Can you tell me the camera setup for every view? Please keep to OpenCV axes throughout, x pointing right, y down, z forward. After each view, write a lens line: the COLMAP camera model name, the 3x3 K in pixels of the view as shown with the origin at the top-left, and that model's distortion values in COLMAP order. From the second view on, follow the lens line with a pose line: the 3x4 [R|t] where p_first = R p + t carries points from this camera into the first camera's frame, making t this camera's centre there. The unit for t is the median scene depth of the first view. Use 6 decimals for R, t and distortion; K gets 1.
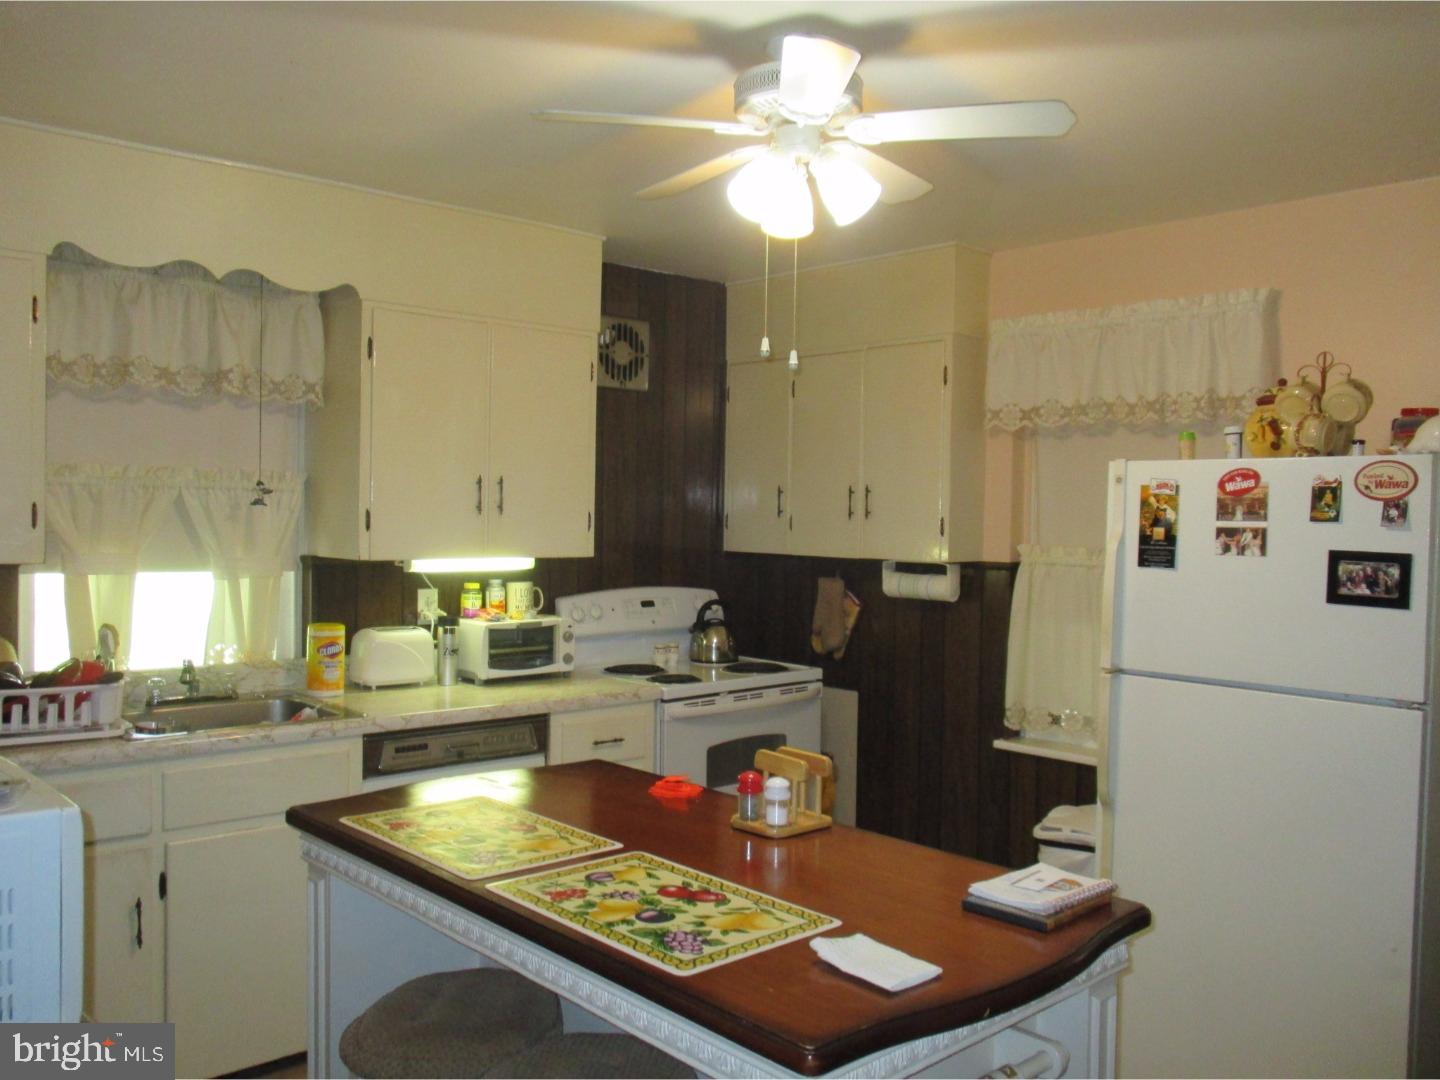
lens RADIAL K [[1217.4, 0, 724.3], [0, 1217.4, 548.1], [0, 0, 1]] dist [-0.026302, 0.014265]
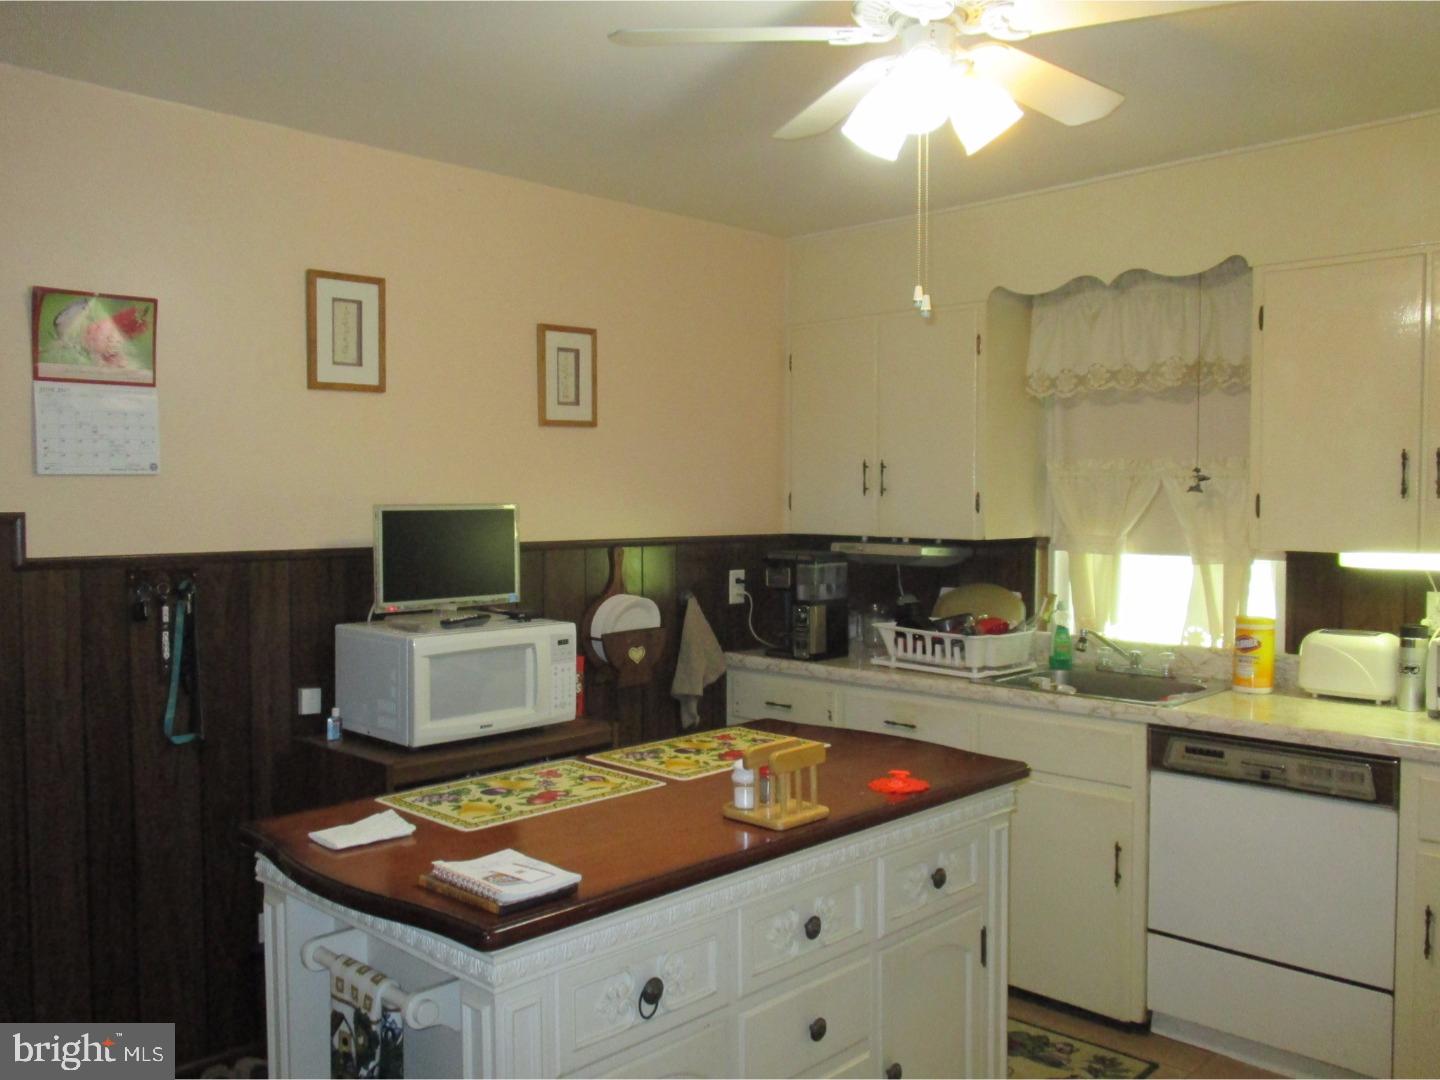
lens RADIAL K [[1217.4, 0, 721.7], [0, 1217.4, 540.8], [0, 0, 1]] dist [-0.026302, 0.014265]
pose [[0.041213, 0.019569, -0.998959, 0.610143], [-0.026649, 0.999474, 0.018480, -0.002642], [0.998795, 0.025860, 0.041713, 0.561574]]
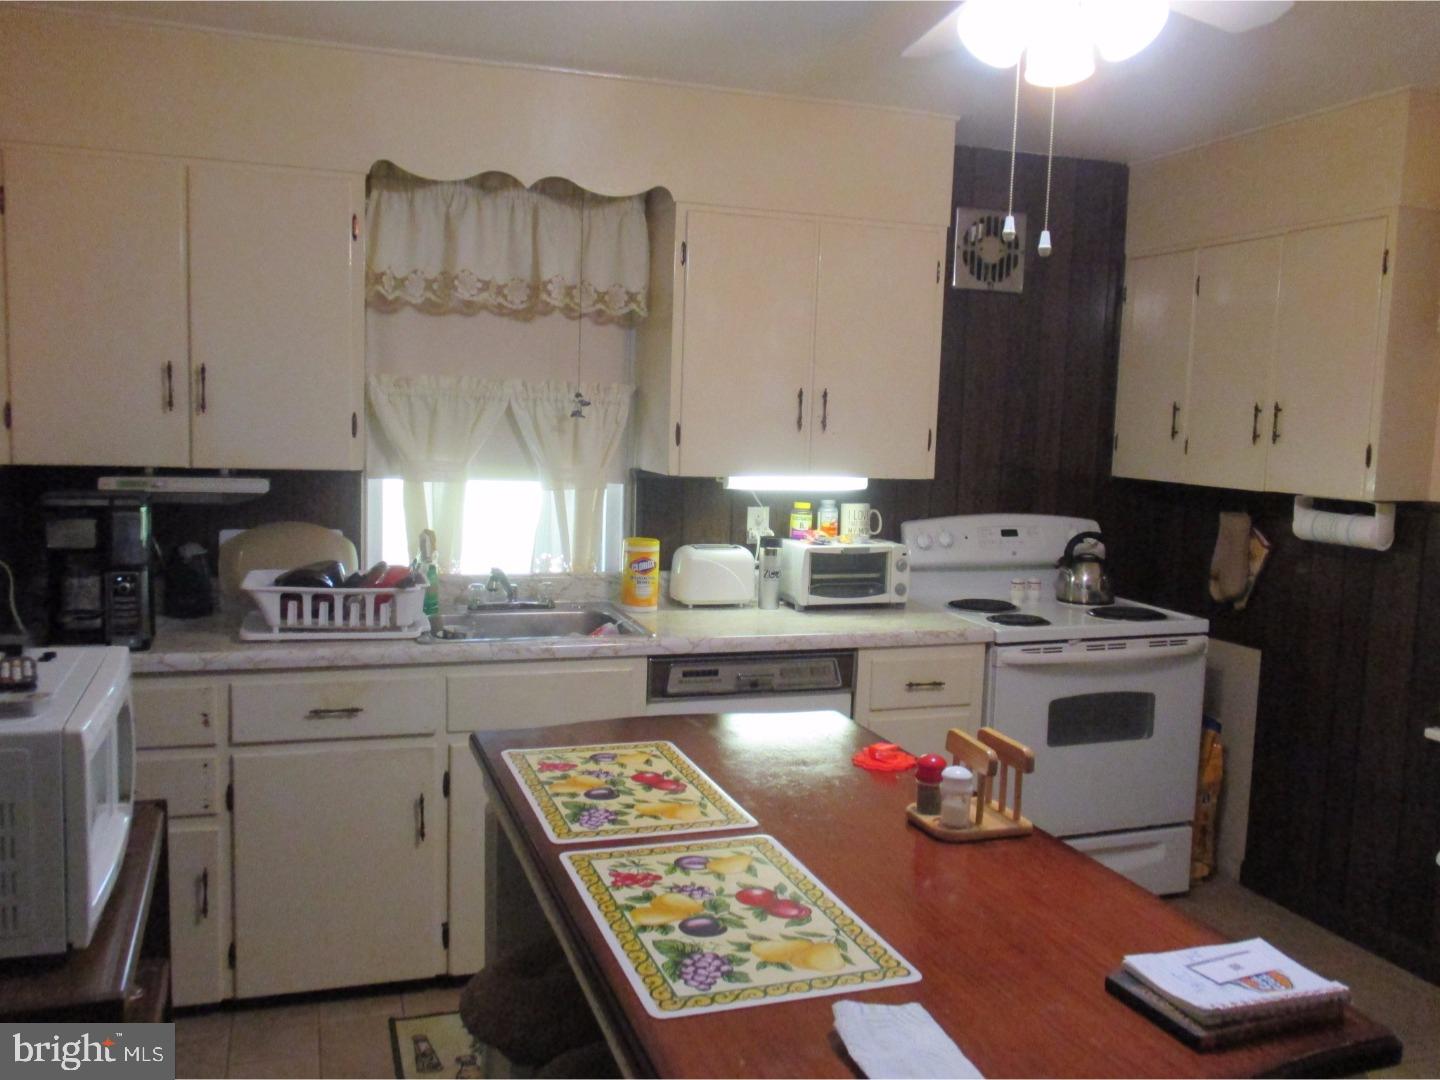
lens RADIAL K [[1217.4, 0, 719.5], [0, 1217.4, 542.1], [0, 0, 1]] dist [-0.026302, 0.014265]
pose [[0.916206, 0.053063, -0.397180, 0.126025], [-0.026589, 0.997059, 0.071873, -0.007918], [0.399825, -0.055290, 0.914922, 0.124762]]
